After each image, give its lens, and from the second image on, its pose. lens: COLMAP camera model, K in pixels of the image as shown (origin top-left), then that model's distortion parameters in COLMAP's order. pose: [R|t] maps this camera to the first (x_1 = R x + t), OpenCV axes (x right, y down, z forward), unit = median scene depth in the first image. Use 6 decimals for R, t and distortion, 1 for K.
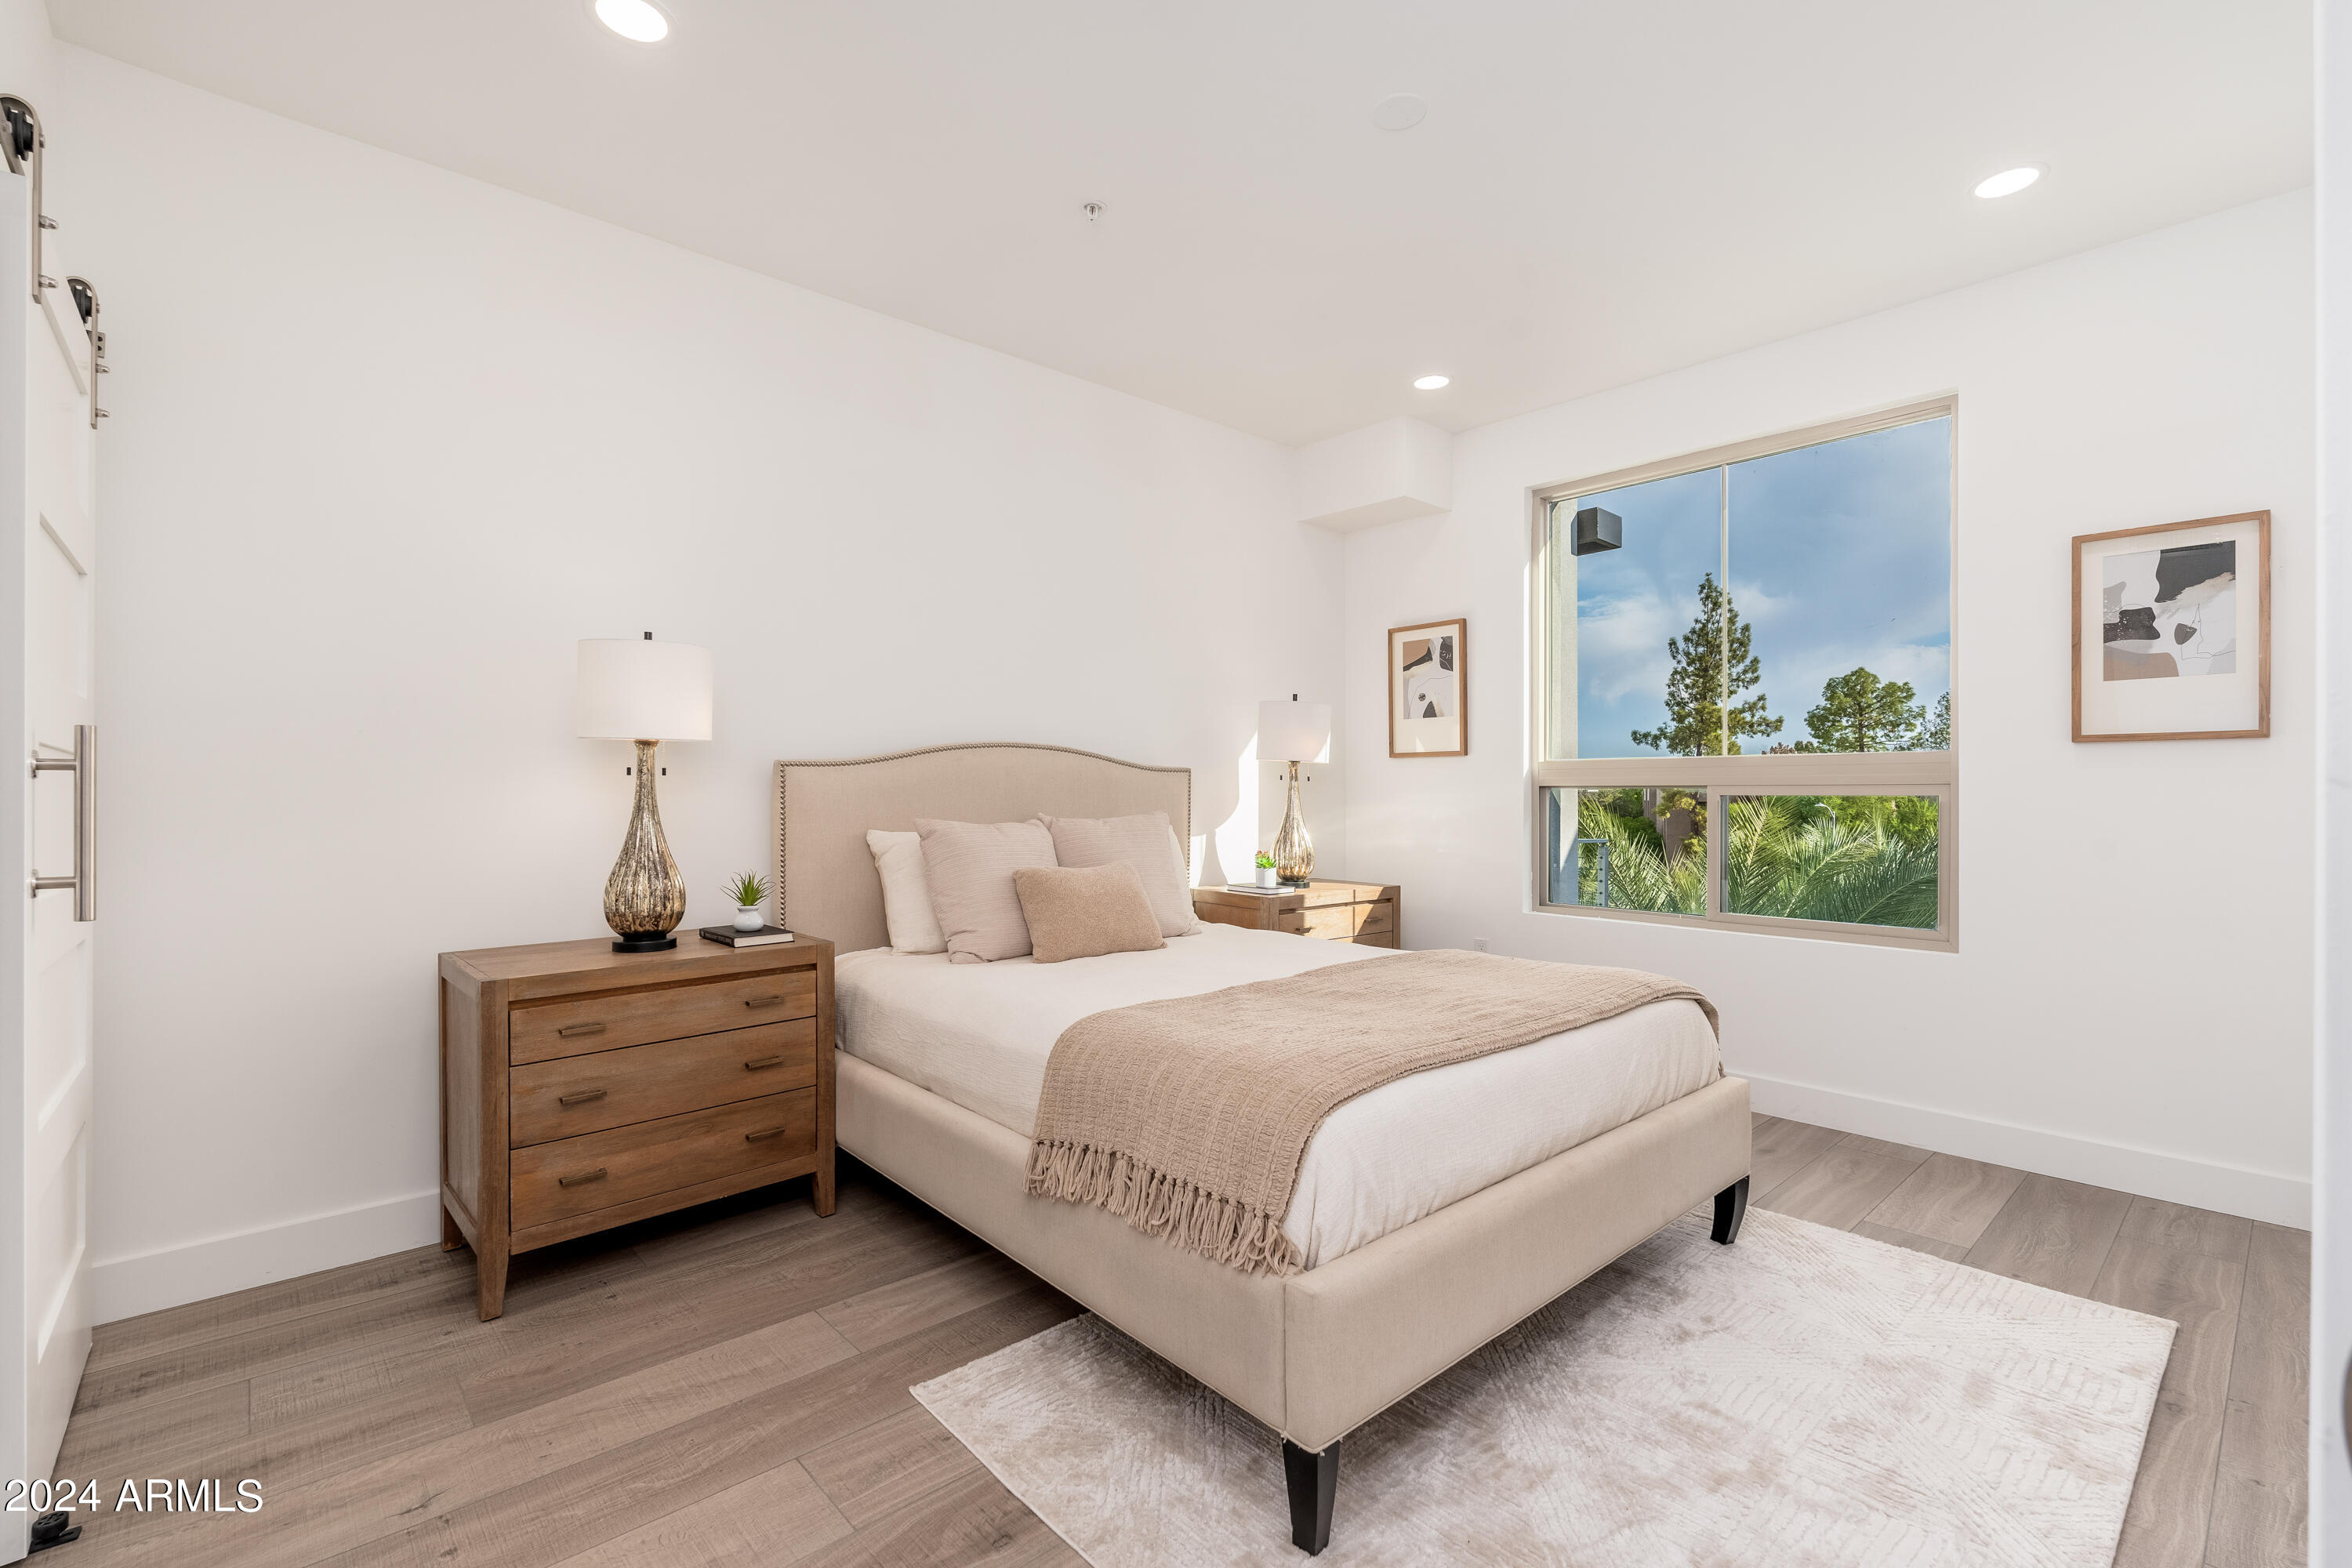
lens RADIAL K [[1031.9, 0, 1175.2], [0, 1031.9, 786.4], [0, 0, 1]] dist [-0.003239, -0.000205]
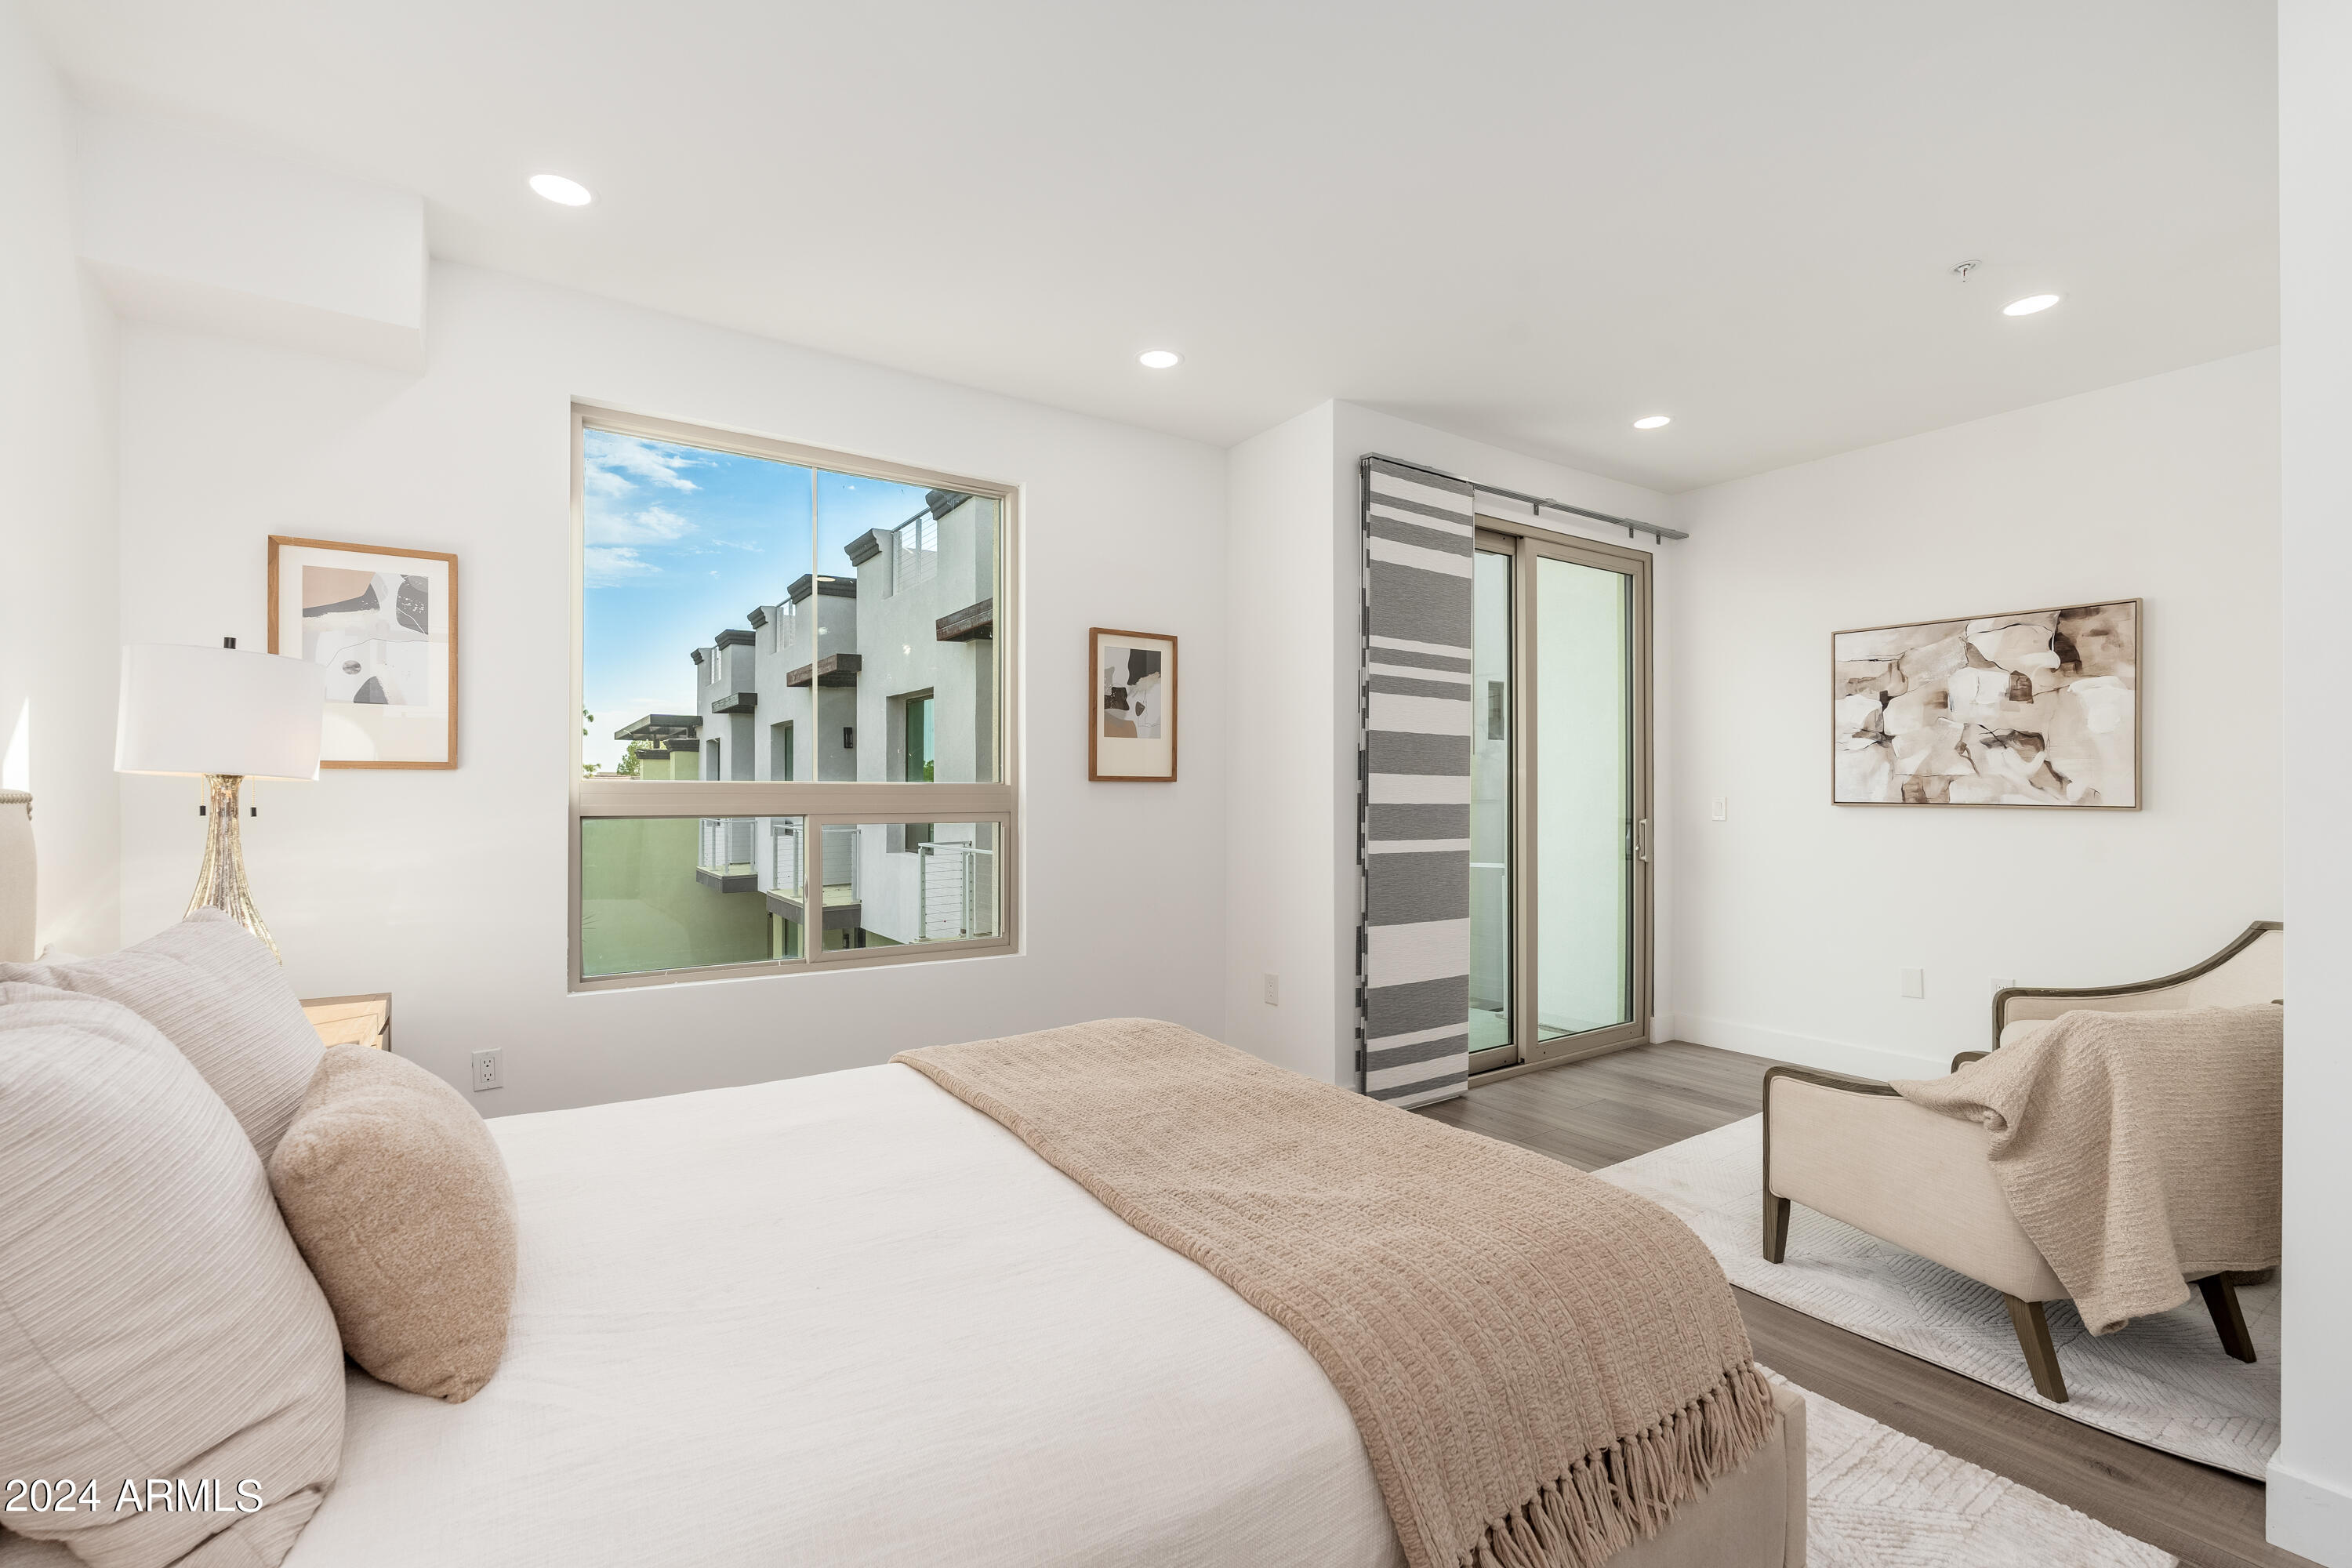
lens RADIAL K [[1031.9, 0, 1175.4], [0, 1031.9, 788.6], [0, 0, 1]] dist [-0.003239, -0.000205]
pose [[0.125836, 0.012742, 0.991969, -0.451291], [0.001205, 0.999915, -0.012997, -0.015559], [-0.992050, 0.002831, 0.125810, 0.741418]]
